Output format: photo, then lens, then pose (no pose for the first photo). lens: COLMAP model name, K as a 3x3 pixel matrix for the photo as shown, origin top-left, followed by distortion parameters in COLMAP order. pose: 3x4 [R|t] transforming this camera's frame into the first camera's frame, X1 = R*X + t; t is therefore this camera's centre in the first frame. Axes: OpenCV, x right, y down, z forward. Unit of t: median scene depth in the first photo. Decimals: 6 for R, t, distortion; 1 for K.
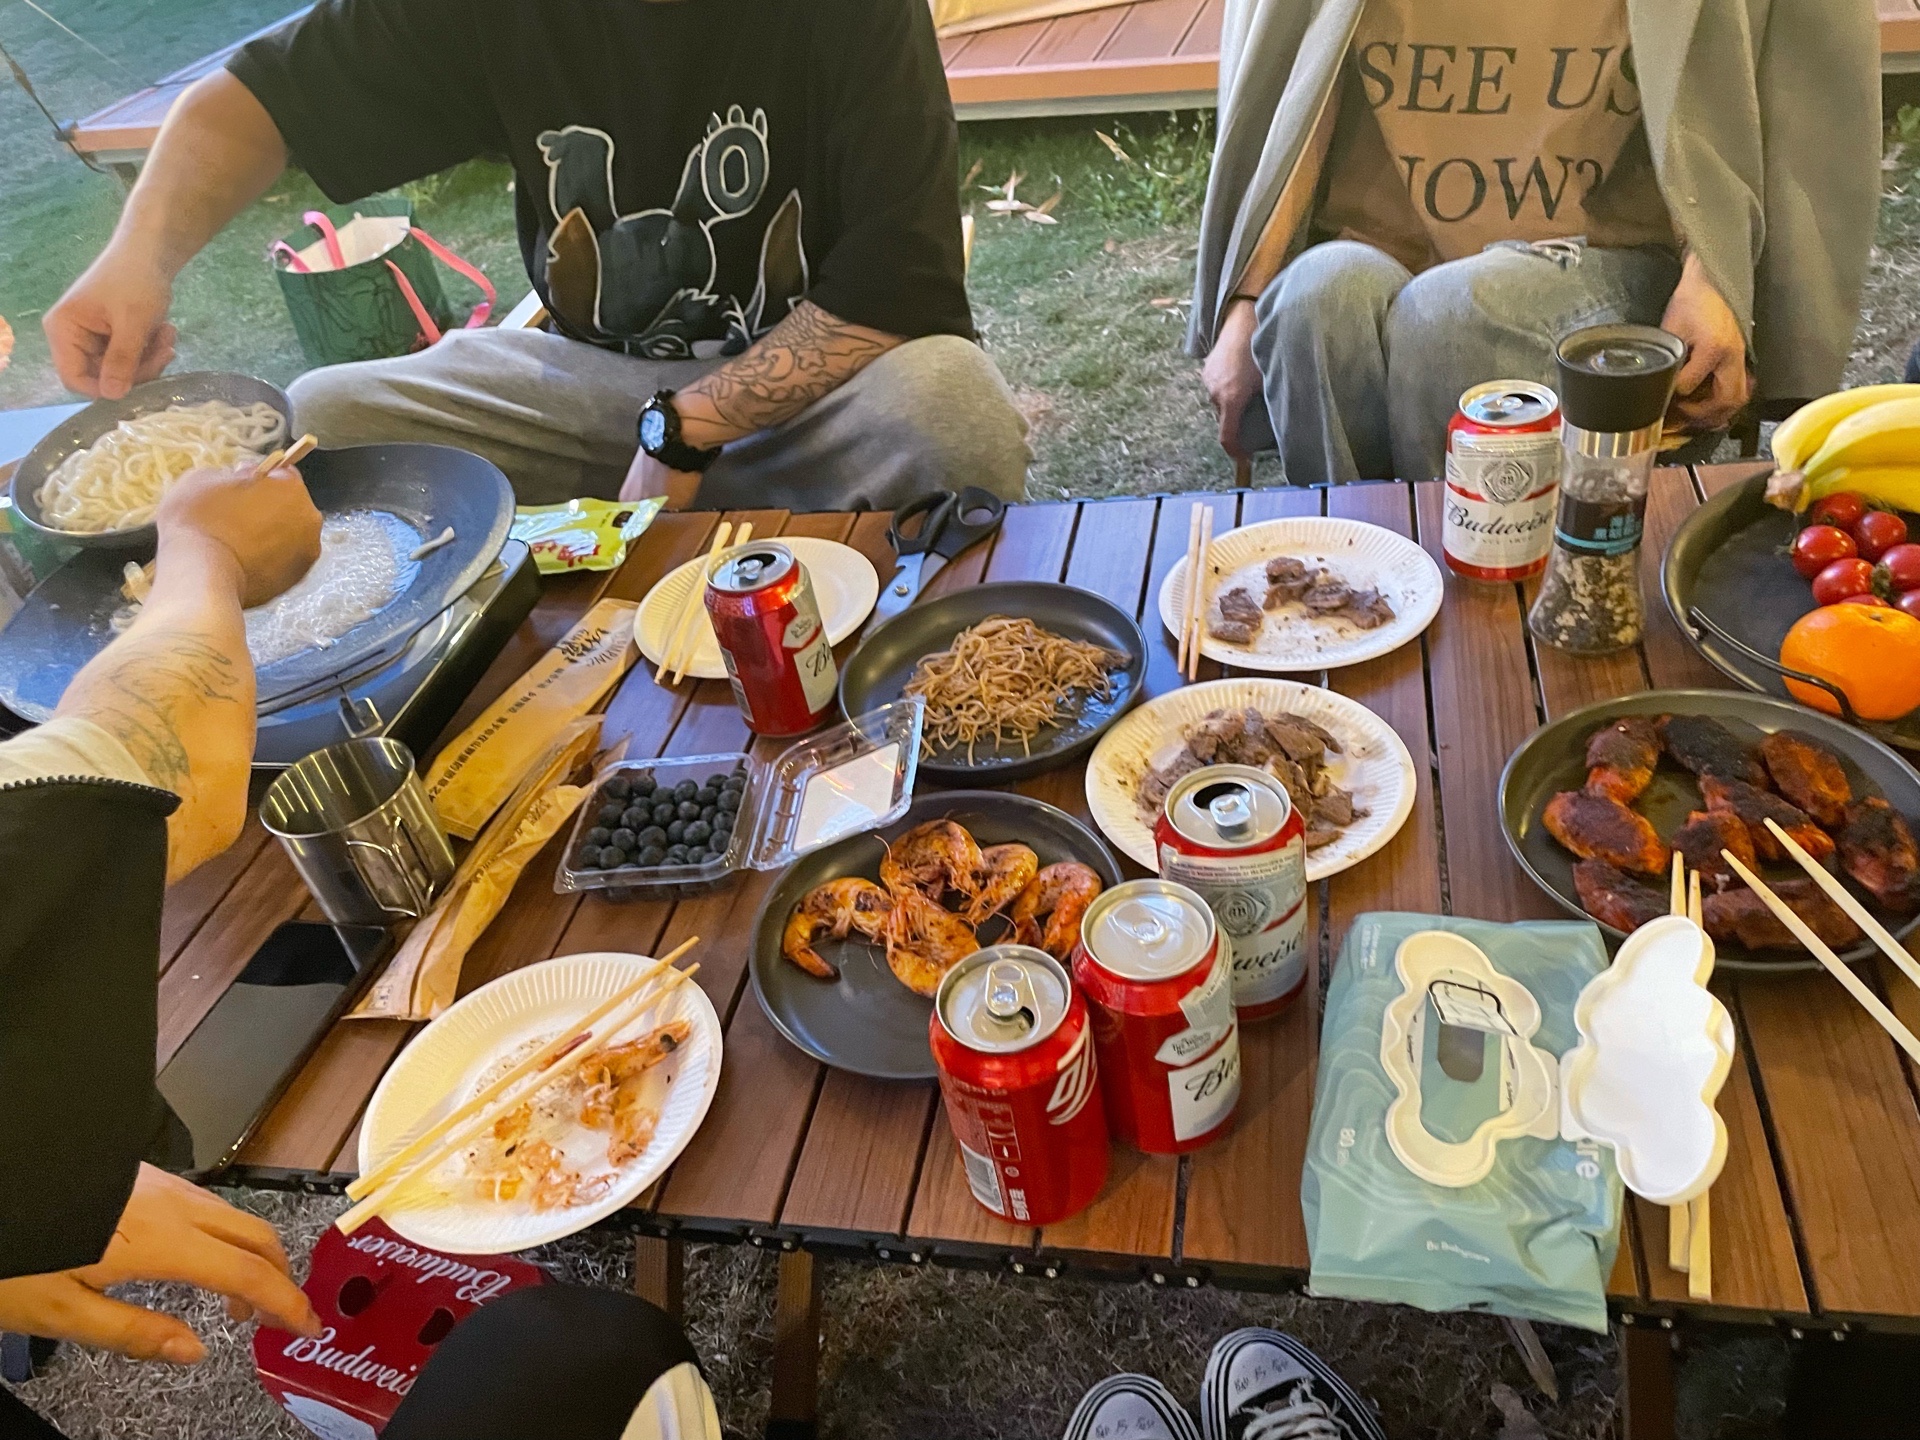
lens RADIAL K [[1436.6, 0, 960.0], [0, 1436.6, 720.0], [0, 0, 1]] dist [0.100229, -0.138242]
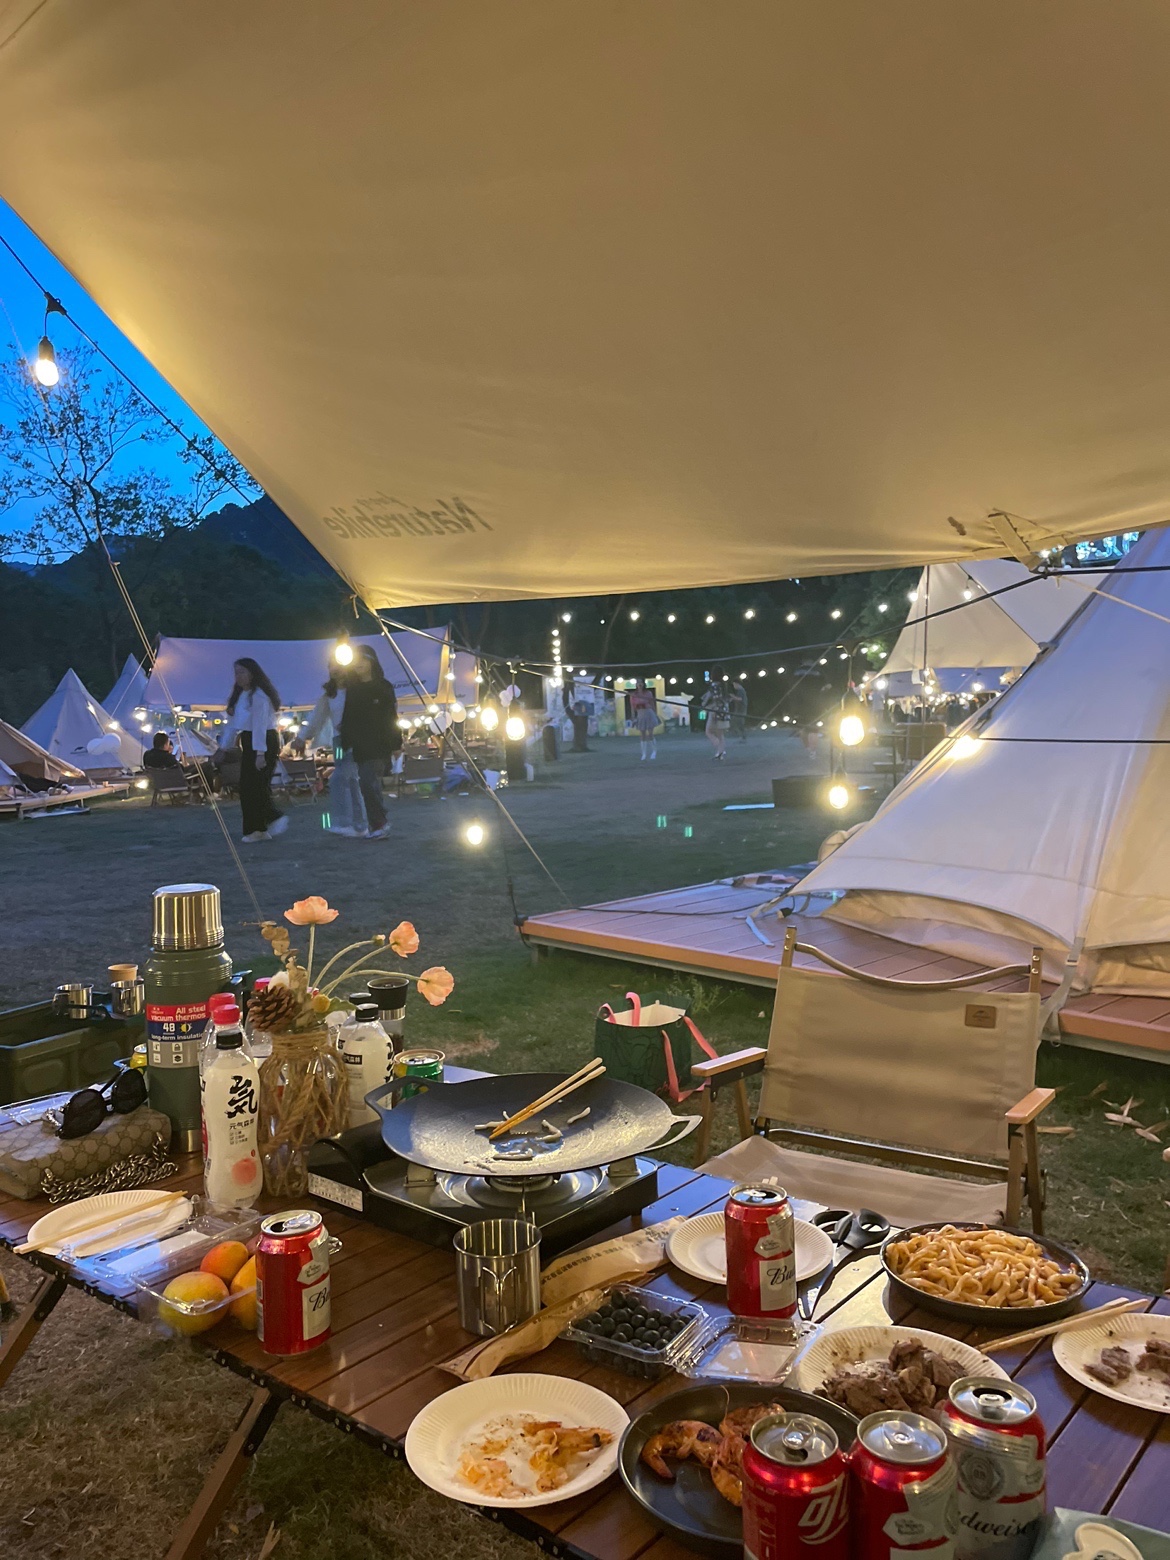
lens RADIAL K [[1167.2, 0, 585.0], [0, 1167.2, 780.0], [0, 0, 1]] dist [0.100229, -0.138242]
pose [[0.869127, 0.149503, -0.471453, 0.078447], [-0.385678, 0.801615, -0.456800, 0.069615], [0.309631, 0.578846, 0.754365, -0.108554]]
